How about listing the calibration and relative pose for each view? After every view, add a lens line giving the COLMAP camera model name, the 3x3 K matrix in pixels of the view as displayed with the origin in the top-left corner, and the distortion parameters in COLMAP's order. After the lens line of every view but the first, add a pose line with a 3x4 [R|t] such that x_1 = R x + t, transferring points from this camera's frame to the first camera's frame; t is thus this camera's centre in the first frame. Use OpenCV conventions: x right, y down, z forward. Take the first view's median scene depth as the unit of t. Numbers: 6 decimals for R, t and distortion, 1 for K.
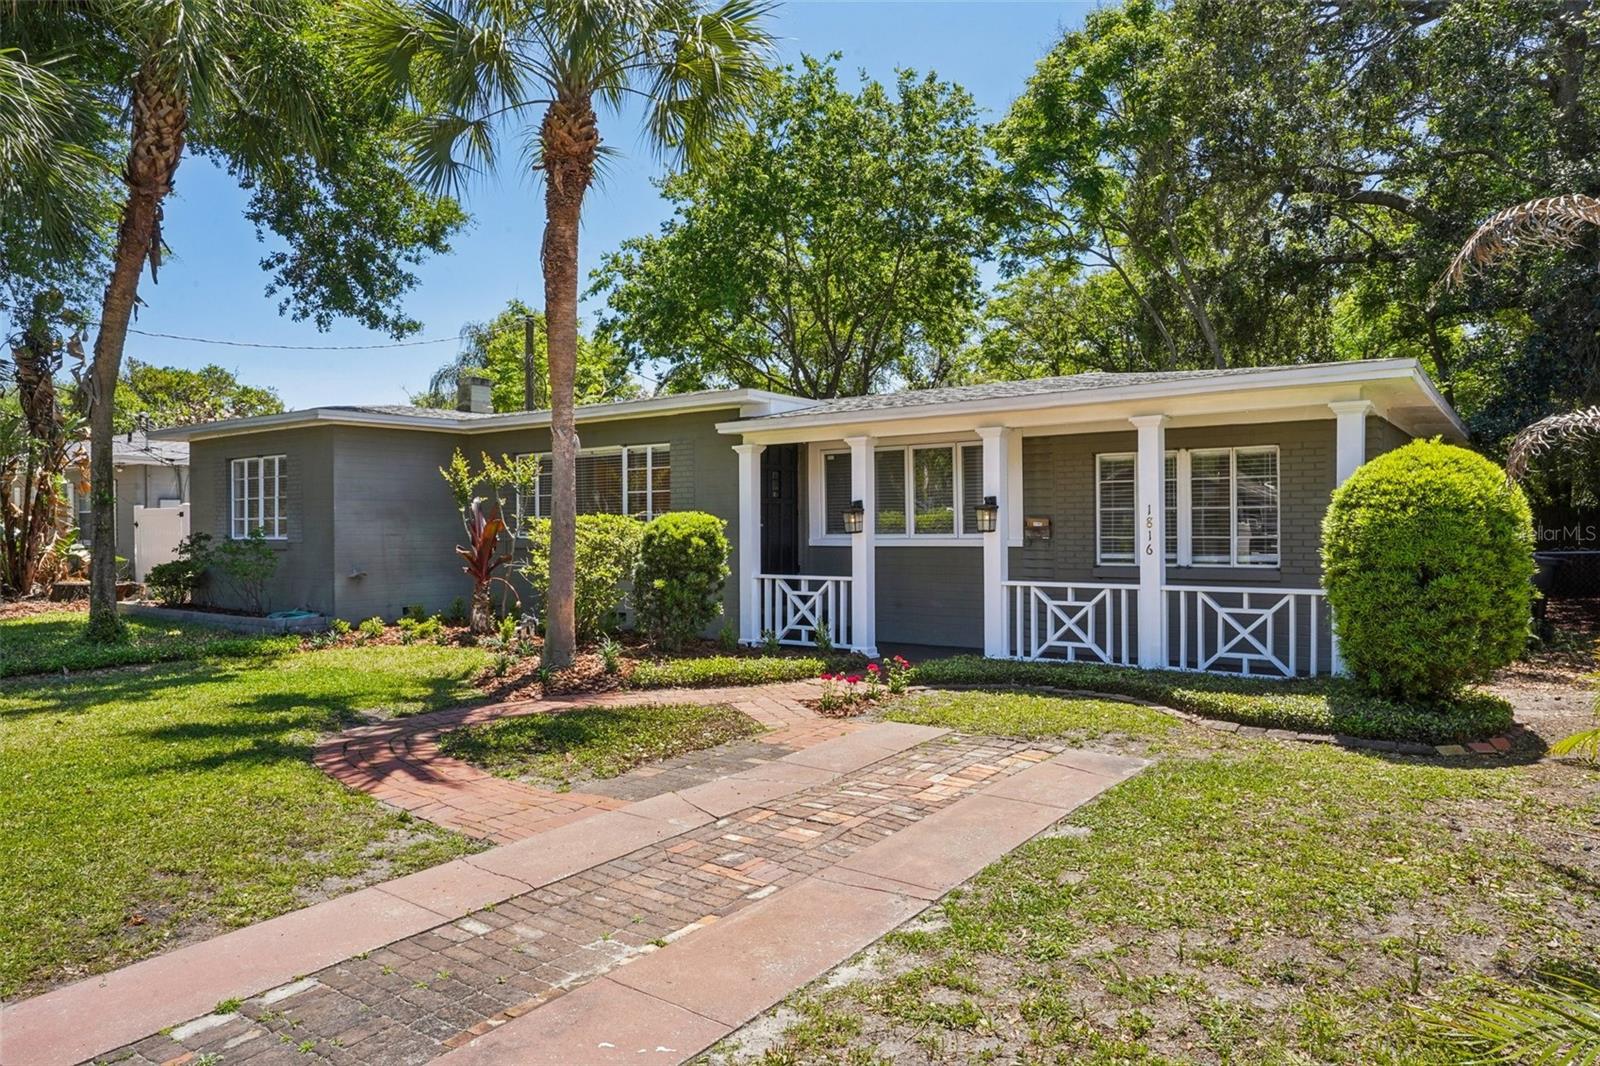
lens RADIAL K [[1021.7, 0, 799.9], [0, 1021.7, 529.1], [0, 0, 1]] dist [-0.007125, -0.001712]
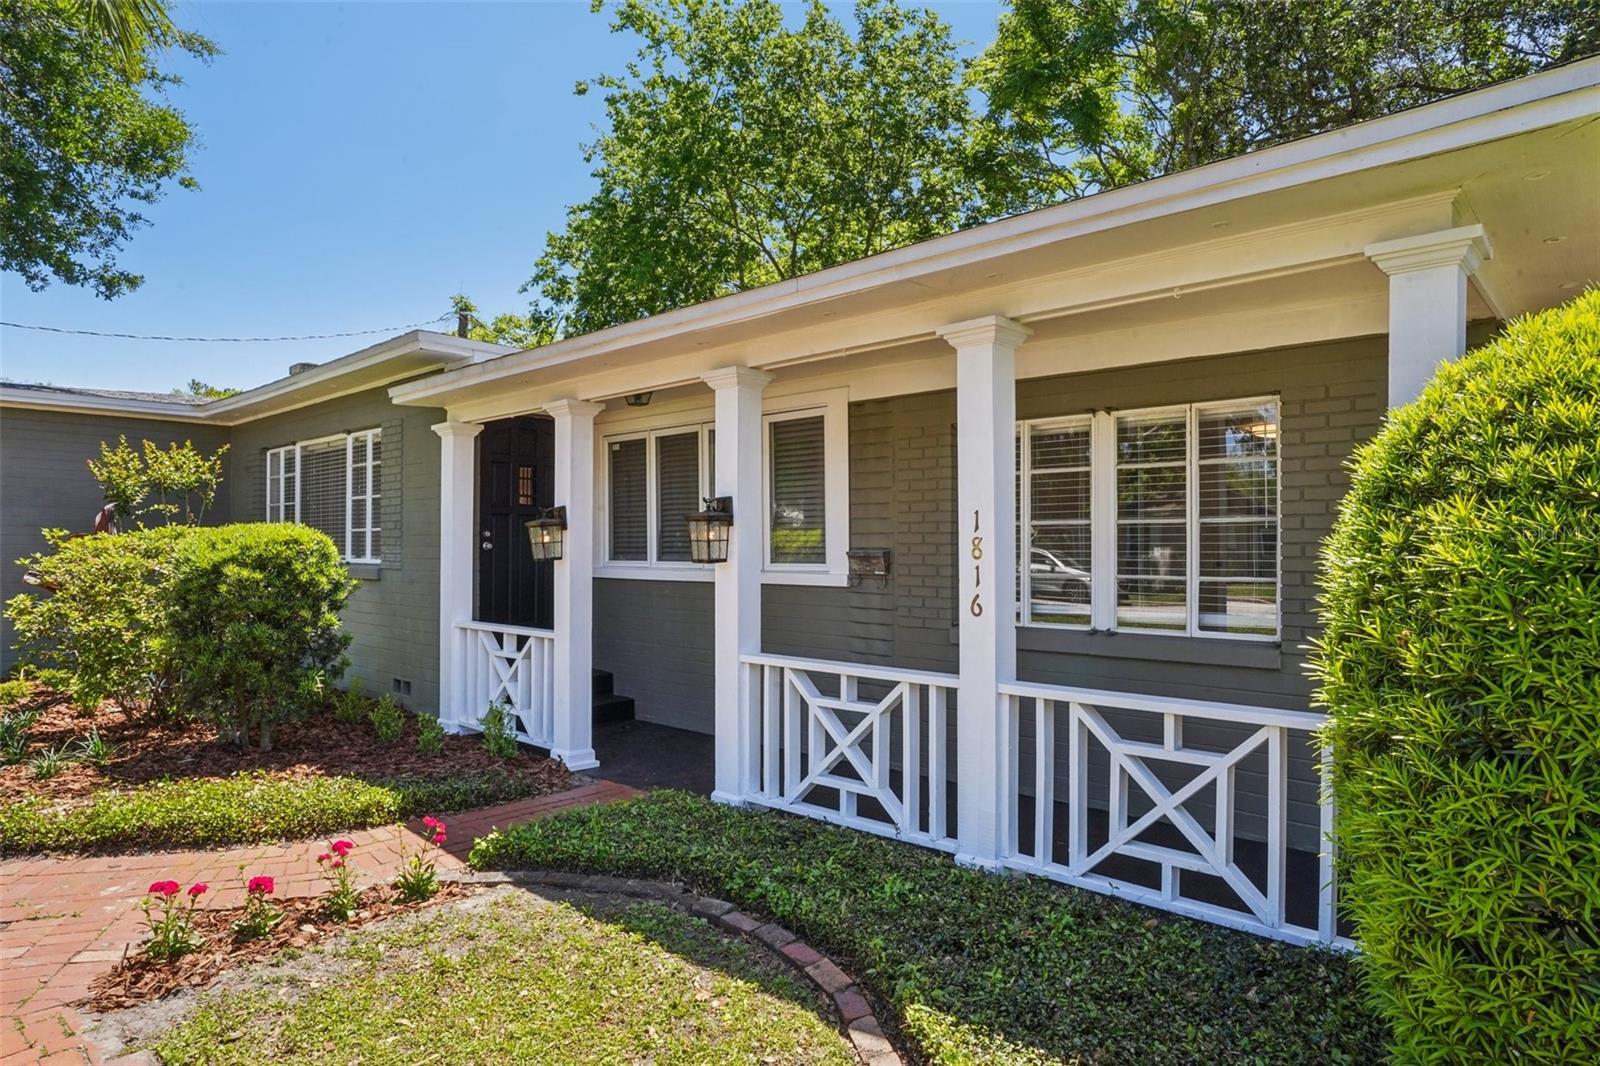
lens RADIAL K [[942.2, 0, 798.9], [0, 942.2, 539.4], [0, 0, 1]] dist [-0.014966, 0.004262]
pose [[0.993982, 0.009836, -0.109105, 0.282198], [-0.011110, 0.999877, -0.011070, -0.004455], [0.108983, 0.012215, 0.993969, 0.511530]]
